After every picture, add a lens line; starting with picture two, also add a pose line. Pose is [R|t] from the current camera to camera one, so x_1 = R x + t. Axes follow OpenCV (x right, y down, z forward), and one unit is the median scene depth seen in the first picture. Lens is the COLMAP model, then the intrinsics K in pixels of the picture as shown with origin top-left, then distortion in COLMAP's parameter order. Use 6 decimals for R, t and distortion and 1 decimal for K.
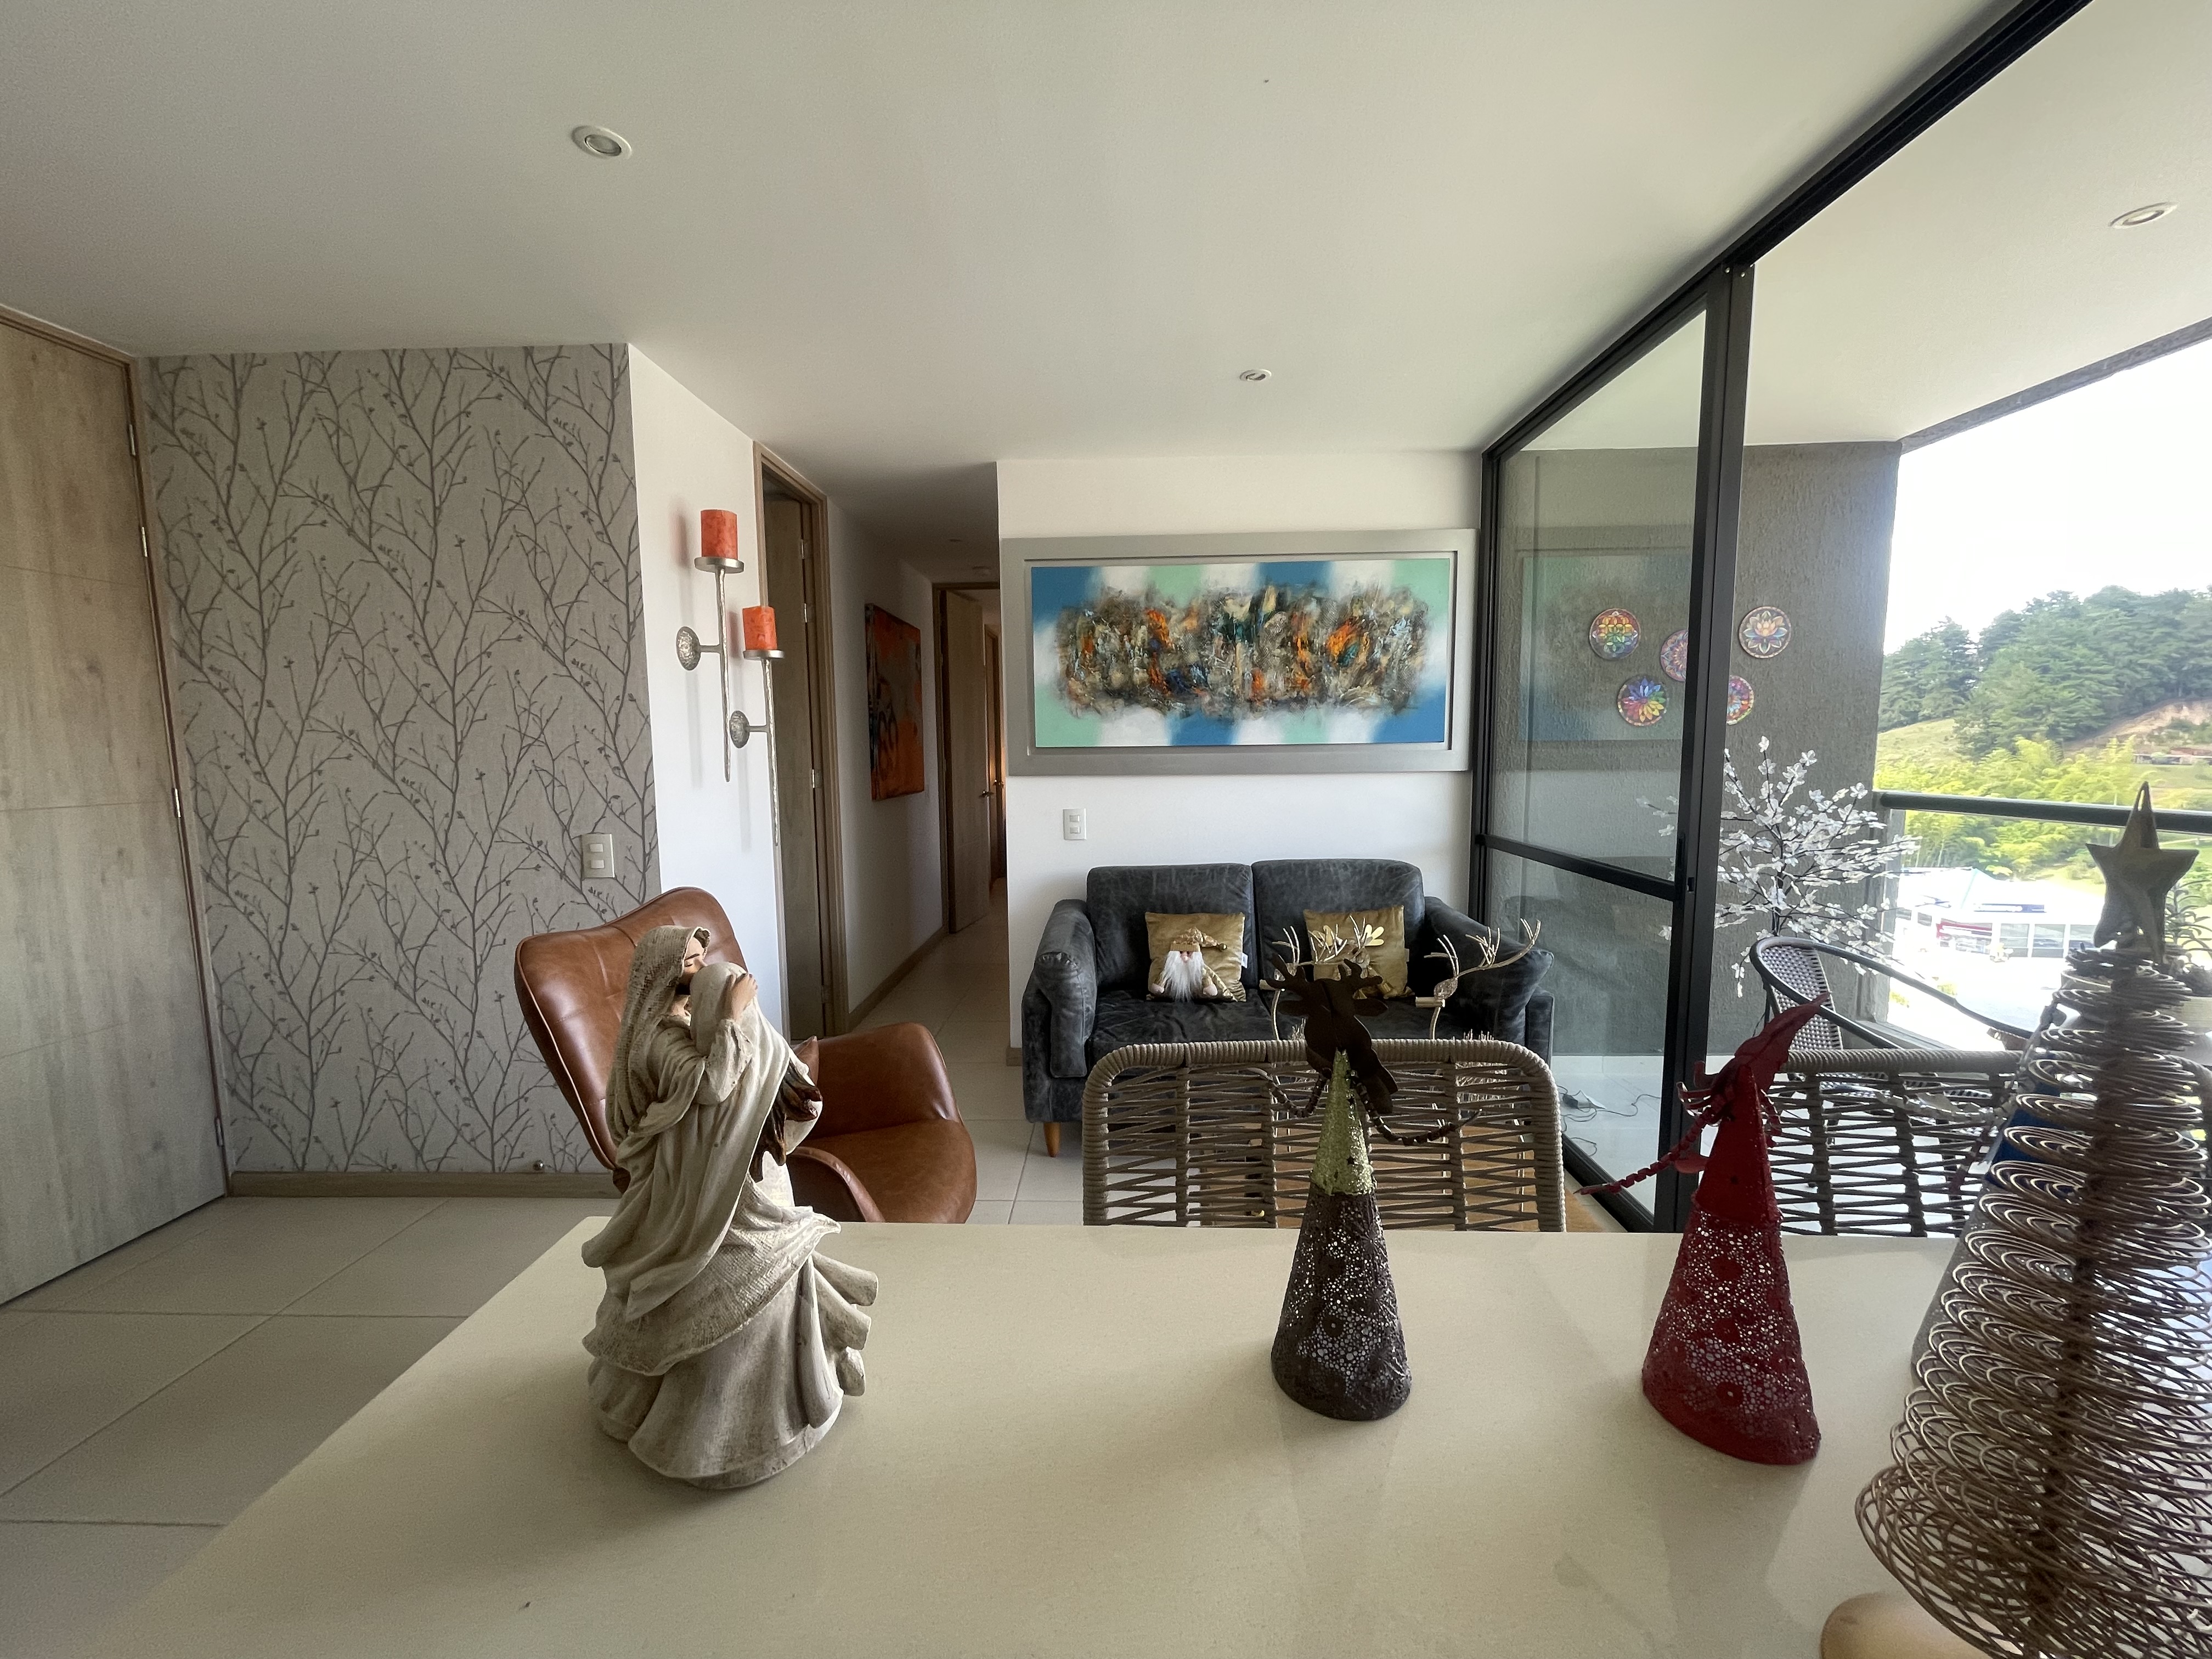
lens RADIAL K [[884.4, 0, 1104.4], [0, 884.4, 841.0], [0, 0, 1]] dist [-0.000450, -0.000148]
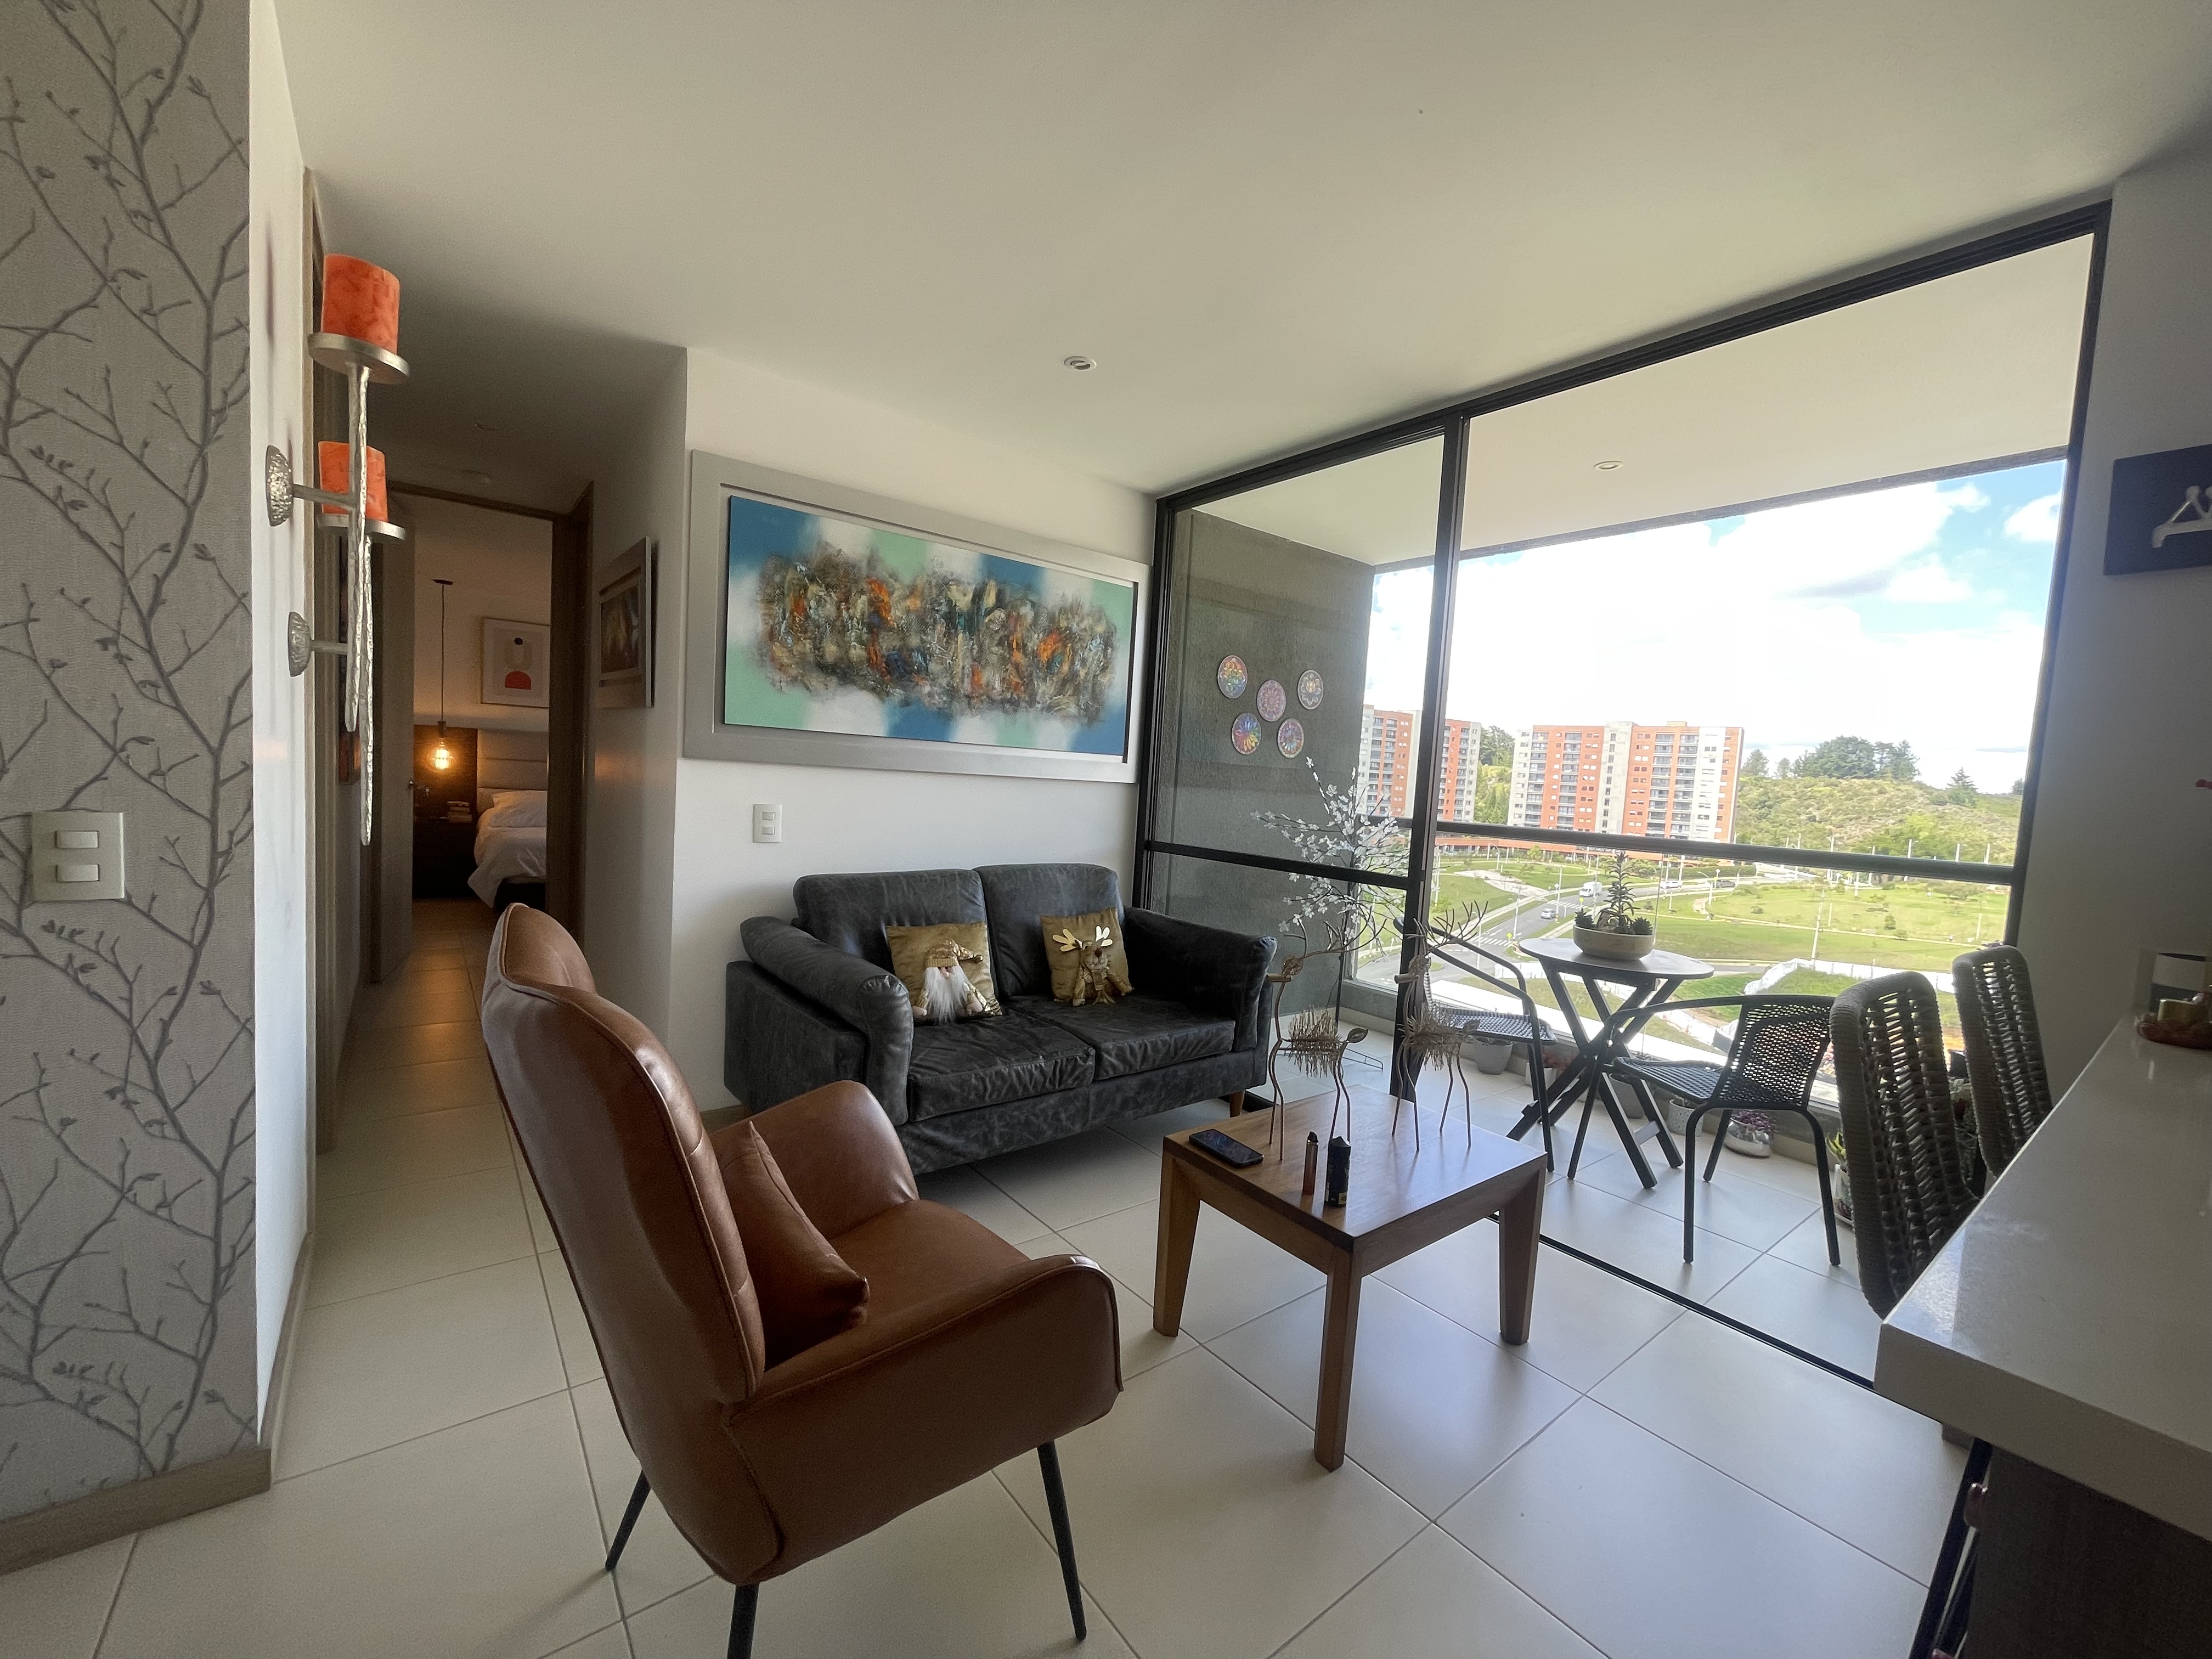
lens RADIAL K [[889.2, 0, 1102.7], [0, 889.2, 839.2], [0, 0, 1]] dist [-0.001288, -0.000366]
pose [[0.764587, 0.013010, 0.644389, -0.339076], [0.000431, 0.999786, -0.020697, 0.013267], [-0.644520, 0.016103, 0.764418, 0.189386]]
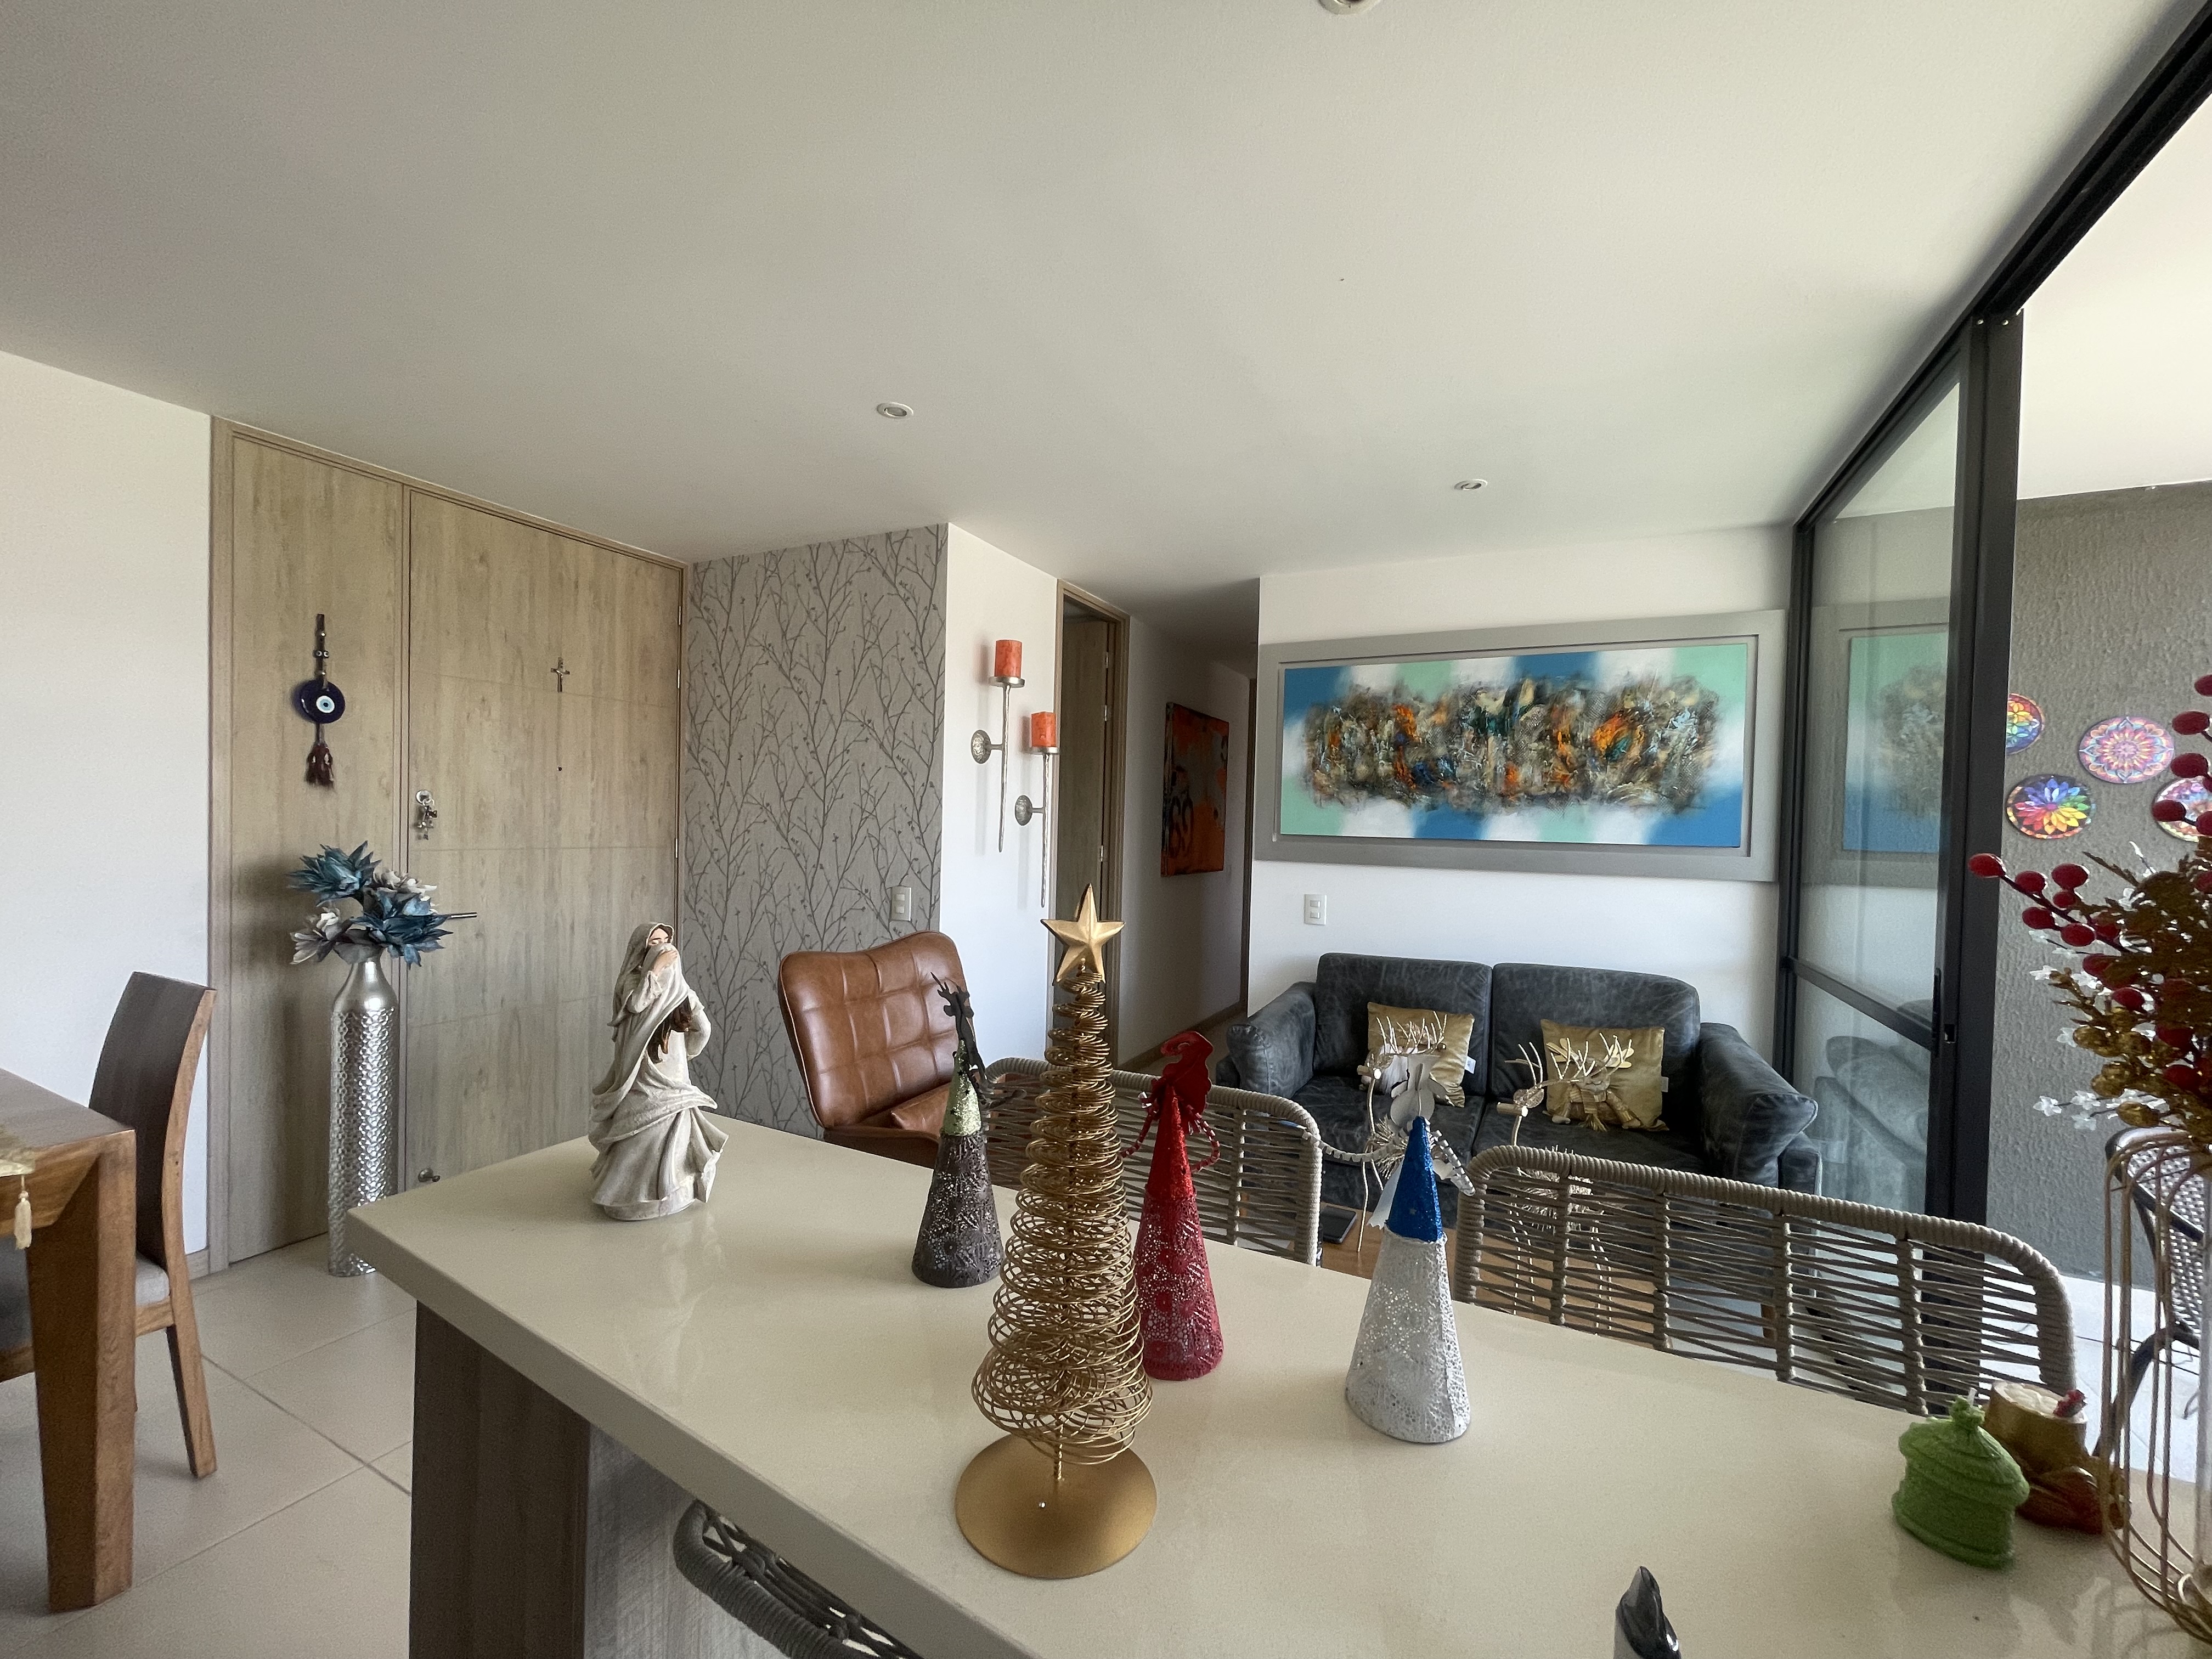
lens RADIAL K [[882.1, 0, 1100.7], [0, 882.1, 843.2], [0, 0, 1]] dist [-0.002339, -0.000275]
pose [[0.909338, 0.044447, -0.413678, 0.169698], [-0.080959, 0.994175, -0.071144, -0.002538], [0.408106, 0.098185, 0.907639, -0.050107]]
